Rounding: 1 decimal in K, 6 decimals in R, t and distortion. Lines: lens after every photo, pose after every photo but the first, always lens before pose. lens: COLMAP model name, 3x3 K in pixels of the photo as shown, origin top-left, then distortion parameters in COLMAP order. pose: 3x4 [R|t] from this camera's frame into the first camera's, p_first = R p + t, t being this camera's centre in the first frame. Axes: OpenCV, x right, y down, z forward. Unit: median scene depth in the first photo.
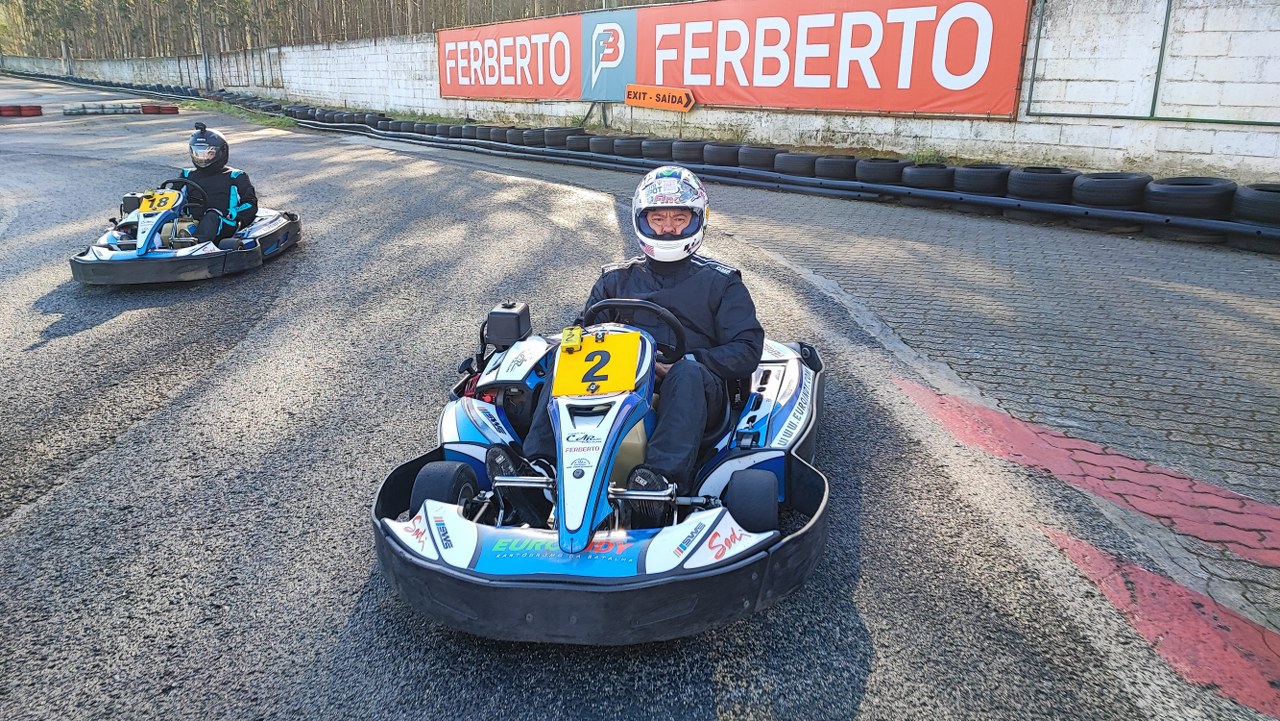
lens RADIAL K [[953.9, 0, 627.0], [0, 953.9, 340.7], [0, 0, 1]] dist [0.031240, -0.034940]
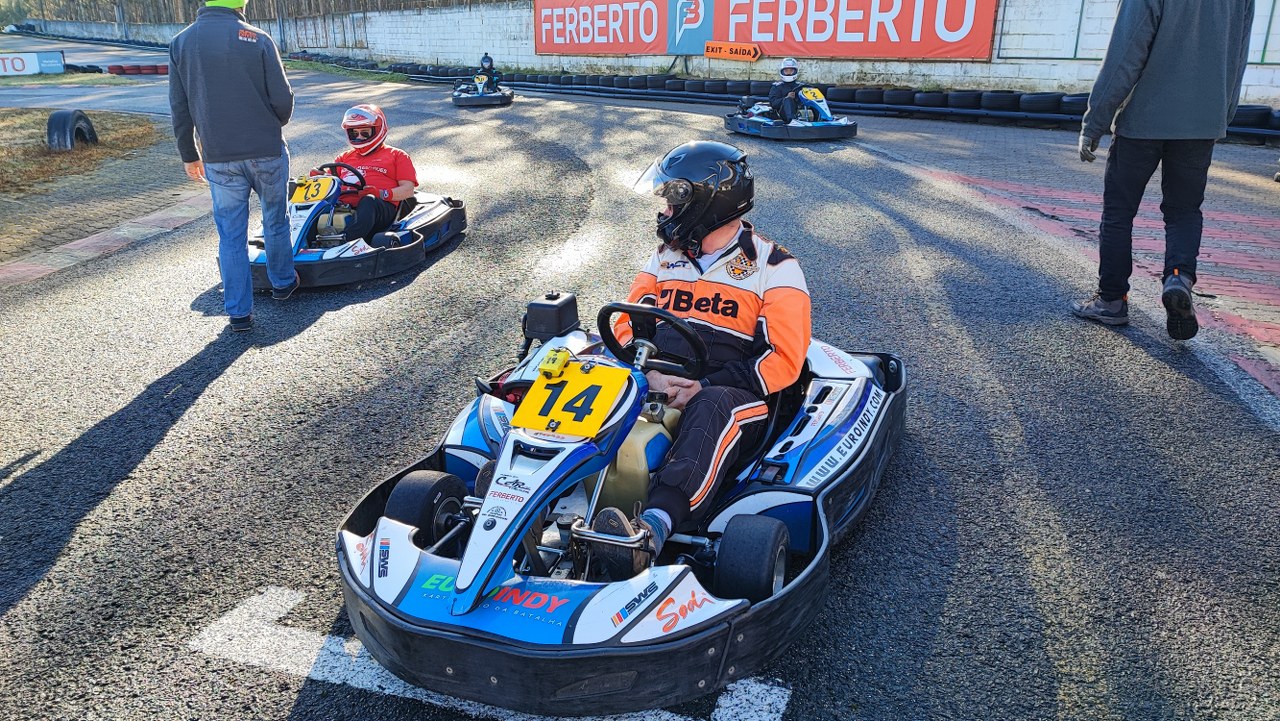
lens RADIAL K [[953.9, 0, 626.7], [0, 953.9, 345.7], [0, 0, 1]] dist [0.031240, -0.034940]
pose [[0.999936, -0.006958, -0.008904, -0.116653], [0.007346, 0.998994, 0.044246, 0.108784], [0.008587, -0.044309, 0.998981, -0.398404]]
